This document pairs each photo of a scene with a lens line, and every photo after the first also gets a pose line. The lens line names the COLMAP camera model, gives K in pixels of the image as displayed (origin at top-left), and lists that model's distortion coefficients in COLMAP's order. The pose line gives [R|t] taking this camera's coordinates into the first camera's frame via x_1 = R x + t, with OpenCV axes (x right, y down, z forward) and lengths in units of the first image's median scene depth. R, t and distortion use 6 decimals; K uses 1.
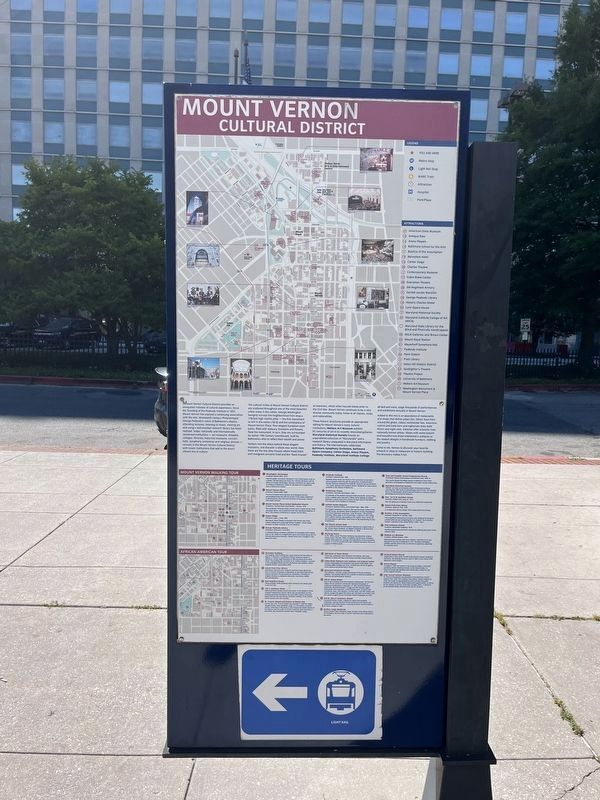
lens RADIAL K [[604.3, 0, 302.5], [0, 604.3, 404.7], [0, 0, 1]] dist [0.059247, -0.075267]
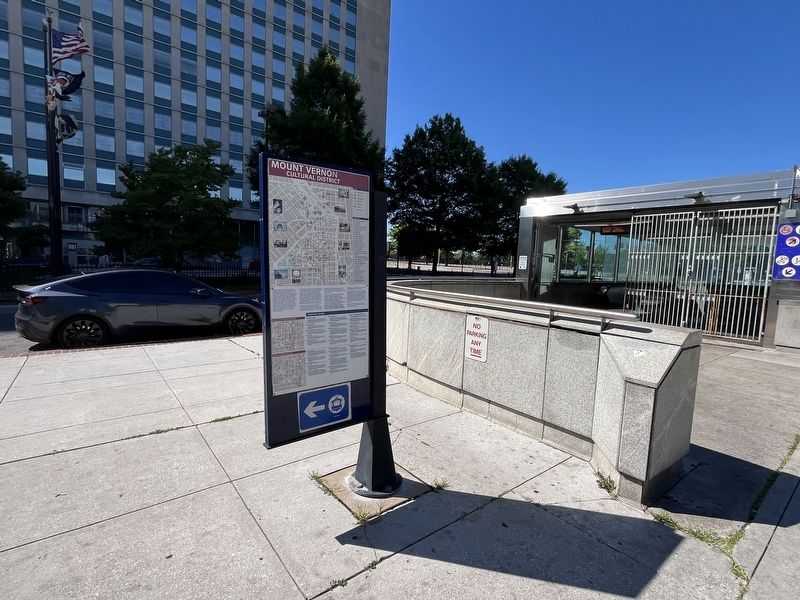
lens RADIAL K [[390.0, 0, 400.0], [0, 390.0, 300.0], [0, 0, 1]] dist [-0.002031, -0.000096]
pose [[0.798425, -0.062747, 0.598815, -0.693831], [0.066347, 0.997667, 0.016078, 0.043707], [-0.598427, 0.026893, 0.800726, -0.462541]]
